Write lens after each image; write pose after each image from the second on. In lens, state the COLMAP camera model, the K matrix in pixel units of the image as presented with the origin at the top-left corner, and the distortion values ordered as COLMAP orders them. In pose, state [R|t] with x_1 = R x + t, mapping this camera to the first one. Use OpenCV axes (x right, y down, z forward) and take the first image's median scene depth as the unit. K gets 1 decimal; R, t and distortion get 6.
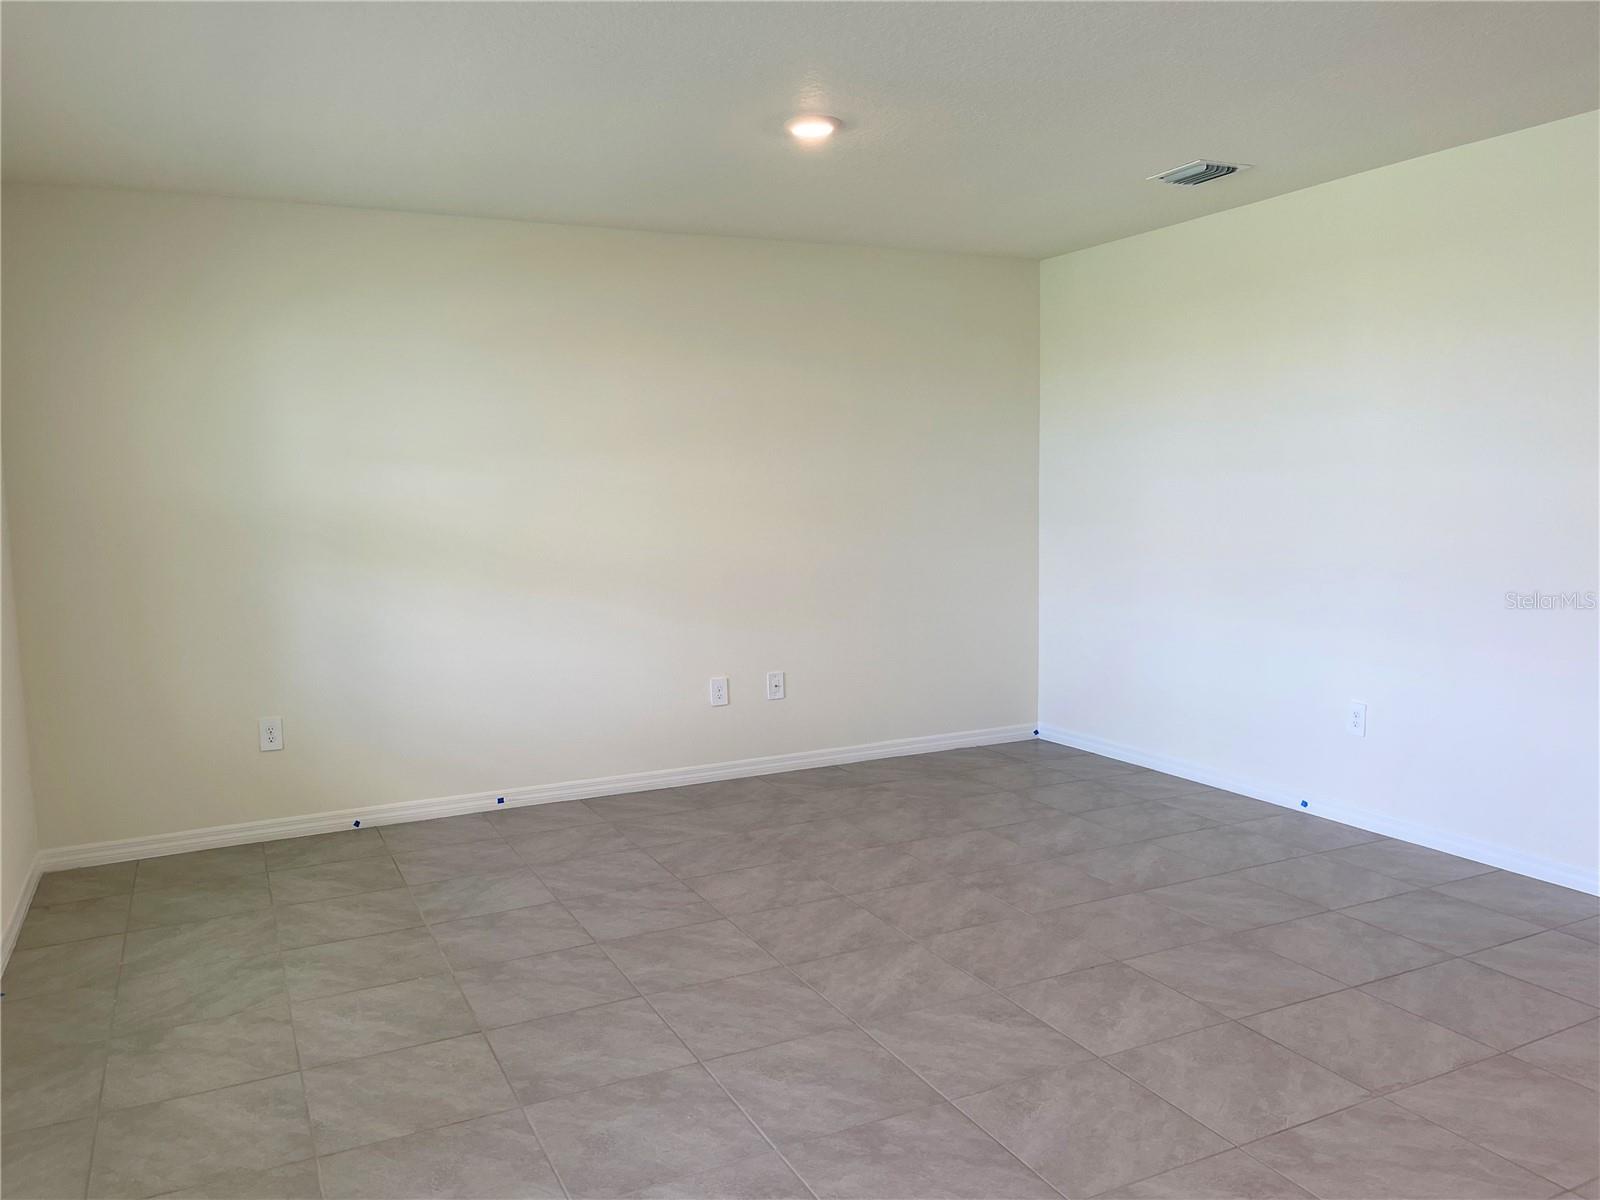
lens RADIAL K [[1228.3, 0, 800.0], [0, 1228.3, 600.0], [0, 0, 1]] dist [0.041762, -0.012536]
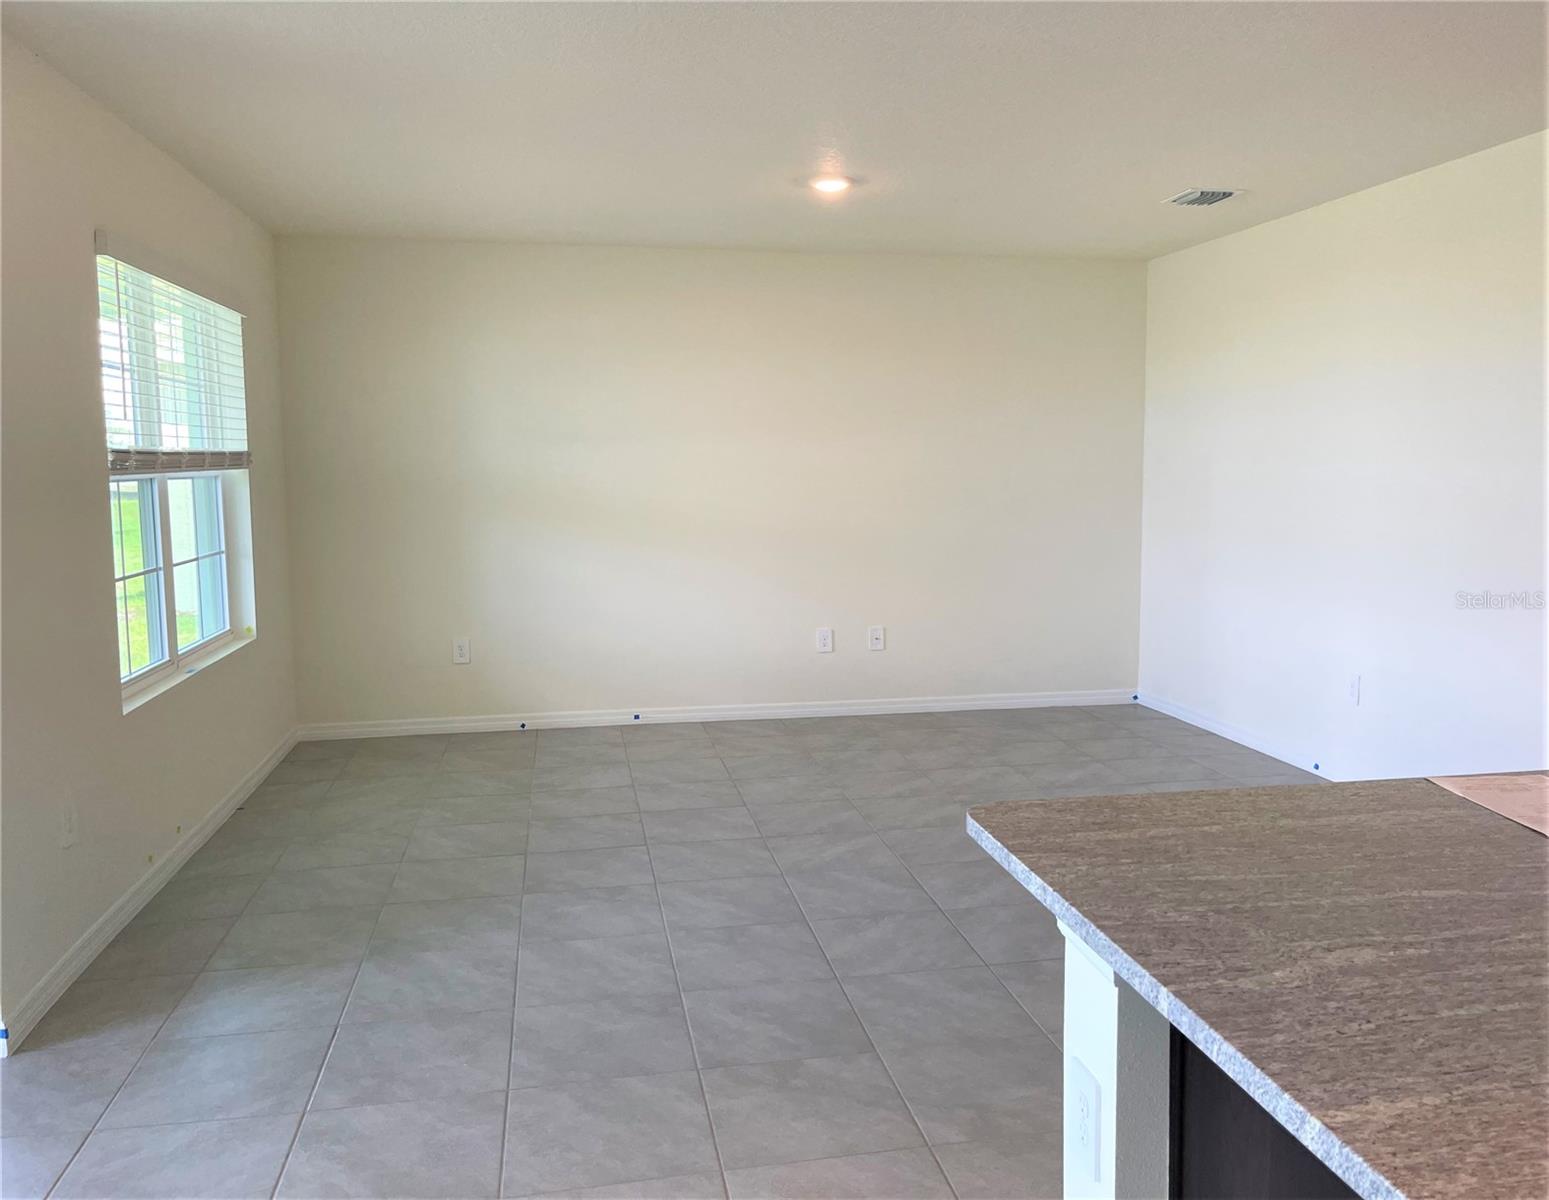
lens RADIAL K [[1226.1, 0, 776.8], [0, 1226.1, 556.3], [0, 0, 1]] dist [0.060282, -0.001233]
pose [[0.967010, 0.034001, -0.252457, 0.255101], [-0.037650, 0.999244, -0.009638, 0.010467], [0.251939, 0.018825, 0.967560, -0.203585]]
